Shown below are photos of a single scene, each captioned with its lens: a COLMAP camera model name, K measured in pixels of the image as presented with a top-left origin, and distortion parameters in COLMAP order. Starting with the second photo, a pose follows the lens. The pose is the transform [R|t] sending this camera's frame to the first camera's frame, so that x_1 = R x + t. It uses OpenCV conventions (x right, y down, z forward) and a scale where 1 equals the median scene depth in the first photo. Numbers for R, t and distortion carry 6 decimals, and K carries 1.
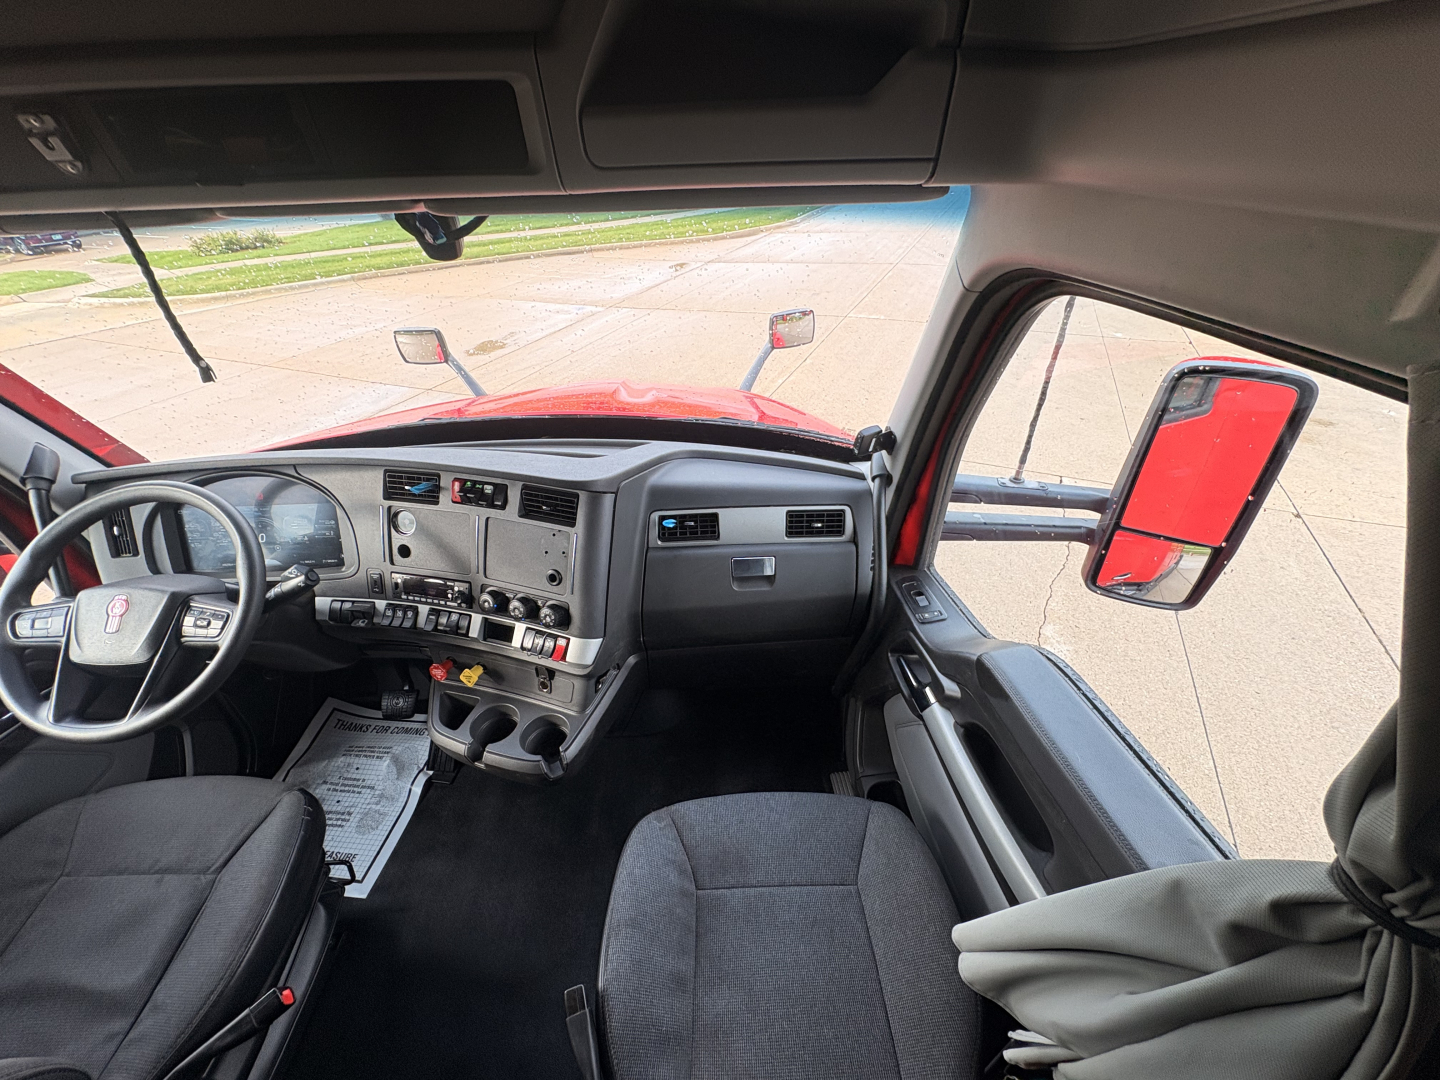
lens RADIAL K [[574.3, 0, 720.0], [0, 574.3, 540.0], [0, 0, 1]] dist [0.001253, 0.000227]
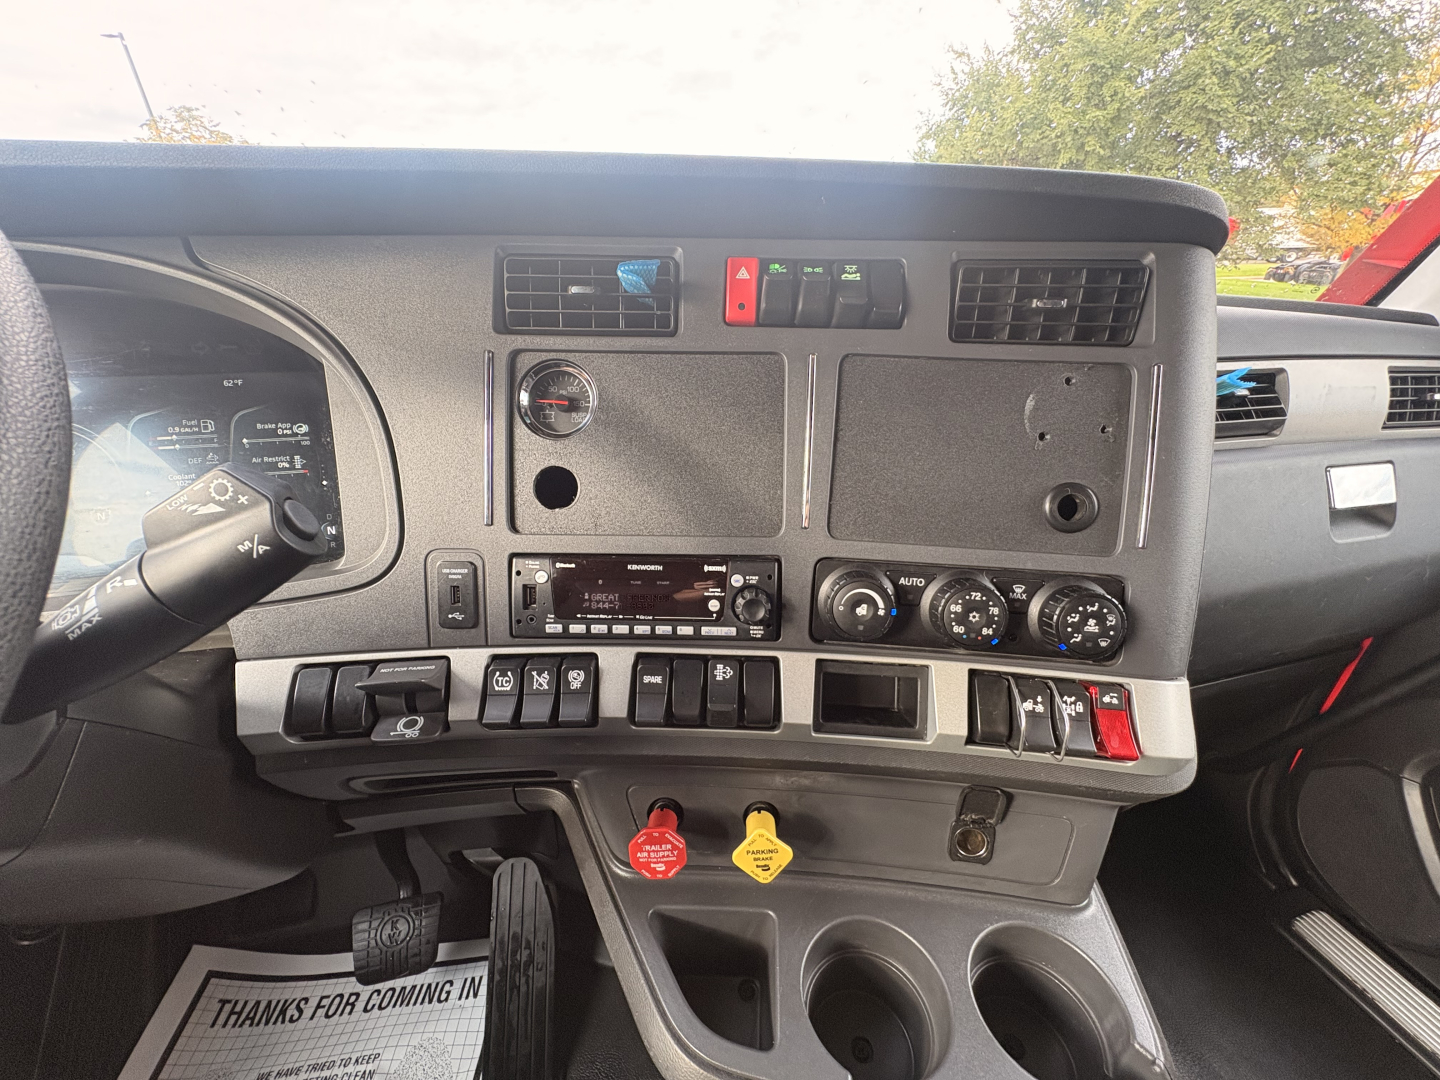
lens RADIAL K [[574.3, 0, 720.0], [0, 574.3, 540.0], [0, 0, 1]] dist [0.001253, 0.000227]
pose [[0.976905, -0.060792, 0.204845, -0.528348], [0.091990, 0.984940, -0.146396, 0.107821], [-0.192860, 0.161859, 0.967784, 0.664314]]
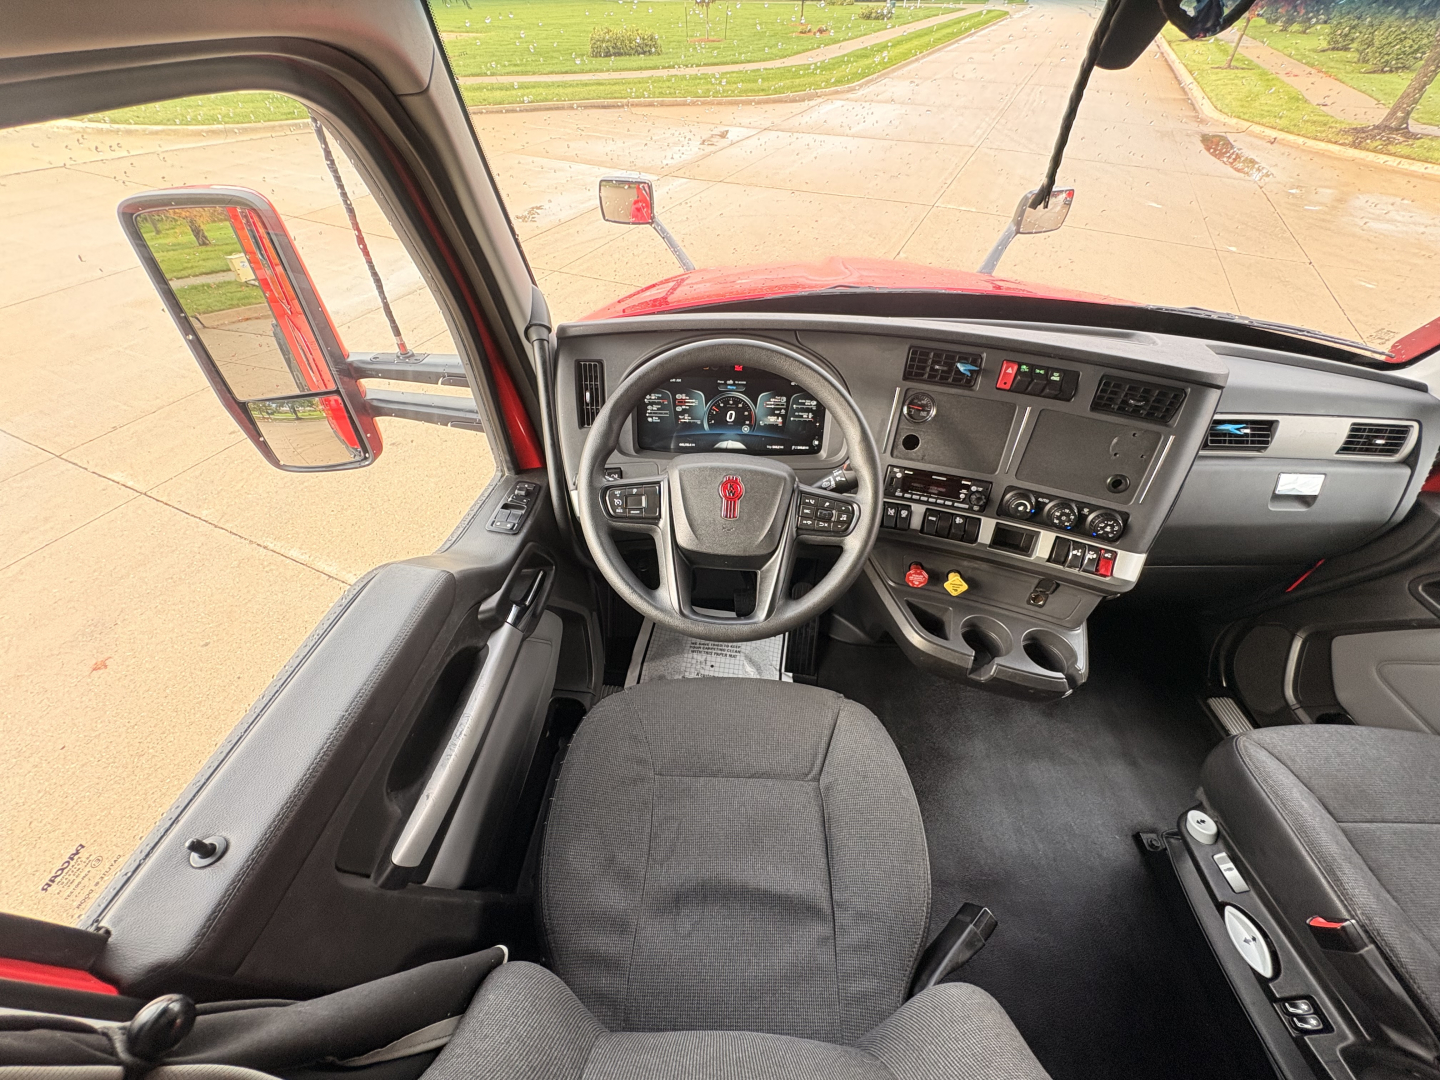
lens RADIAL K [[574.3, 0, 720.0], [0, 574.3, 540.0], [0, 0, 1]] dist [0.001253, 0.000227]
pose [[0.997963, 0.059552, 0.022883, -0.854887], [-0.062523, 0.984287, 0.165135, 0.040087], [-0.012689, -0.166230, 0.986005, 0.113153]]
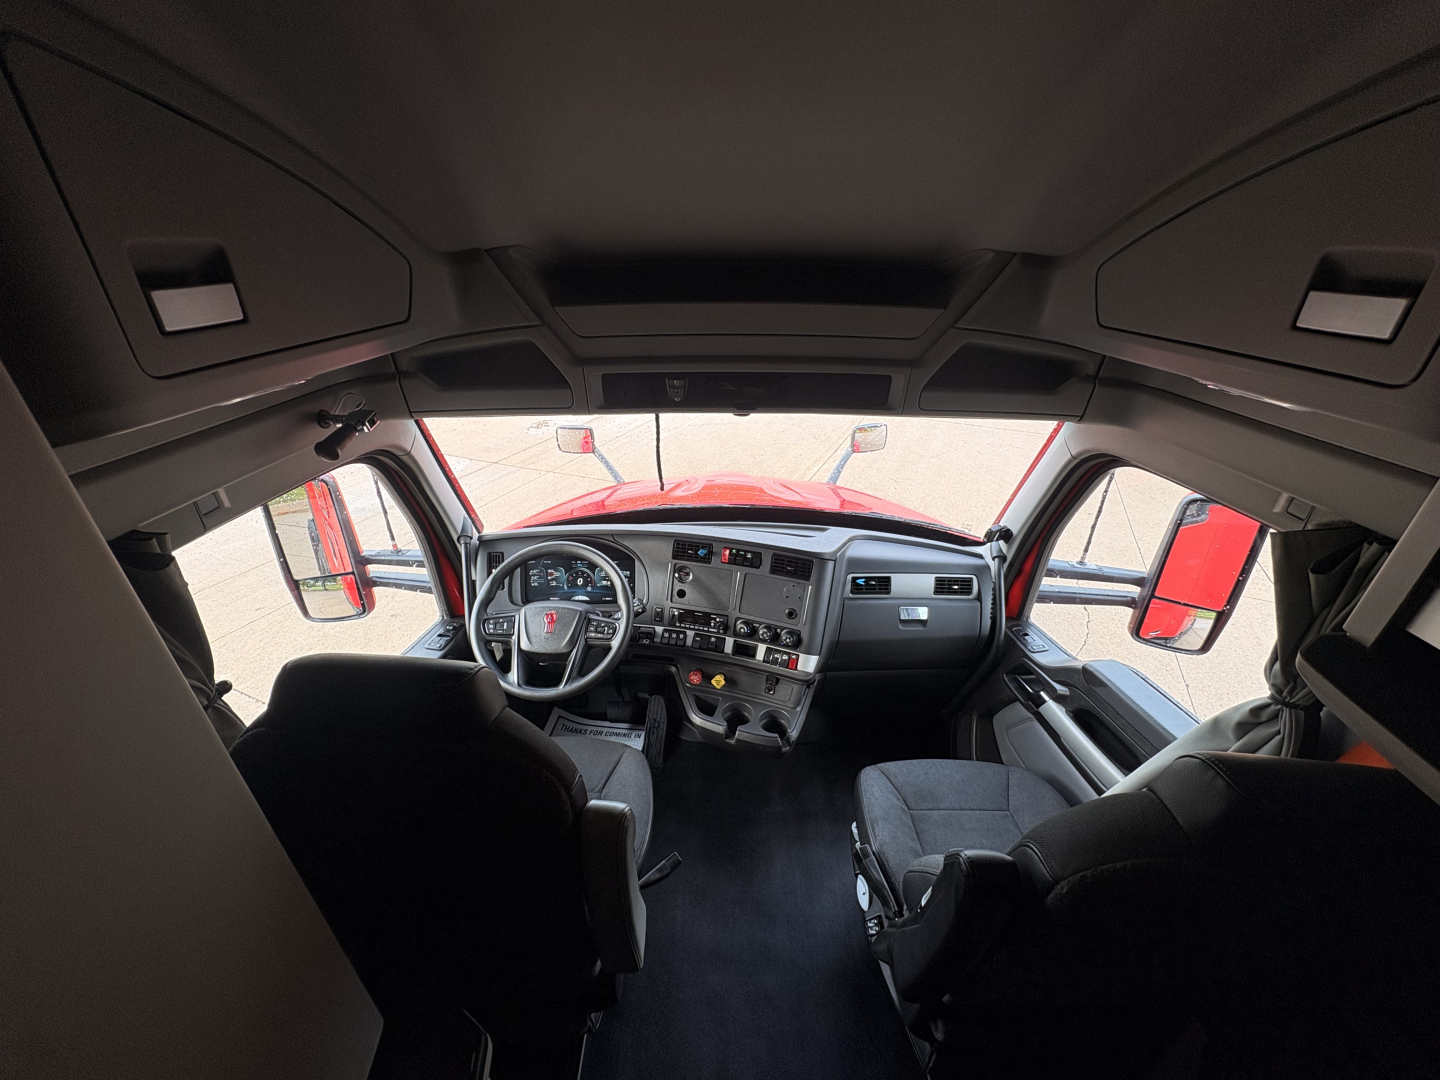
lens RADIAL K [[574.3, 0, 720.0], [0, 574.3, 540.0], [0, 0, 1]] dist [0.001253, 0.000227]
pose [[0.999185, 0.040335, 0.001547, -0.457877], [-0.039795, 0.990774, -0.129547, 0.071550], [-0.006758, 0.129380, 0.991572, -0.515520]]
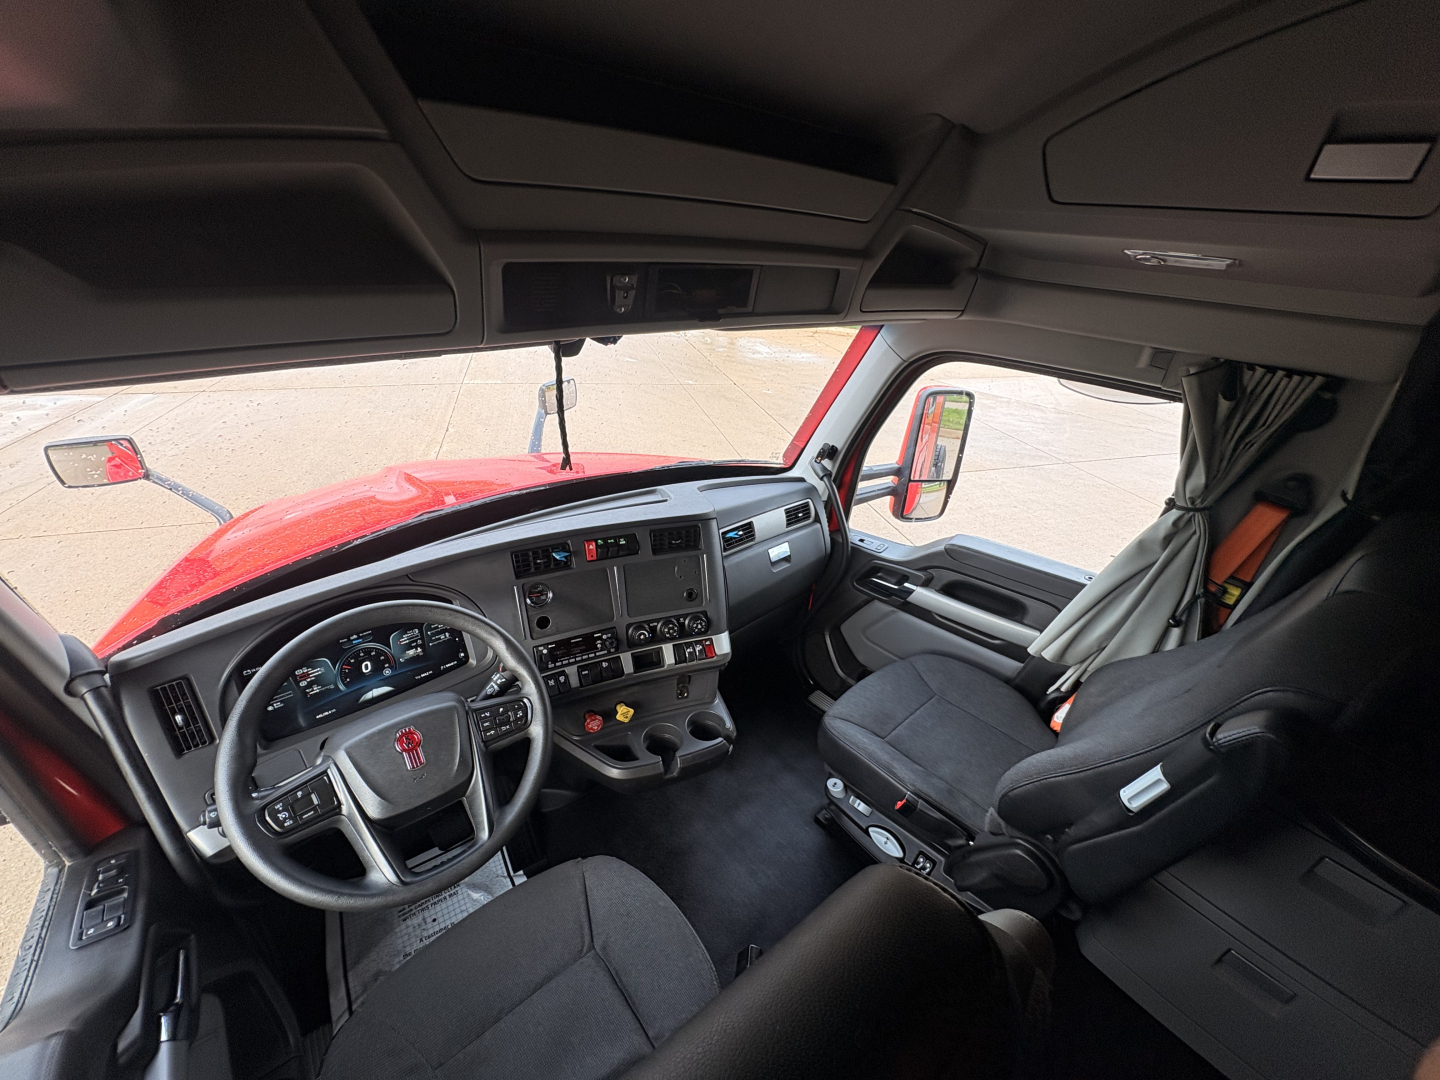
lens RADIAL K [[574.3, 0, 720.0], [0, 574.3, 540.0], [0, 0, 1]] dist [0.001253, 0.000227]
pose [[0.755052, -0.239444, 0.610379, -0.913572], [0.295654, 0.955253, 0.009003, -0.038682], [-0.585222, 0.173663, 0.792058, -0.048139]]
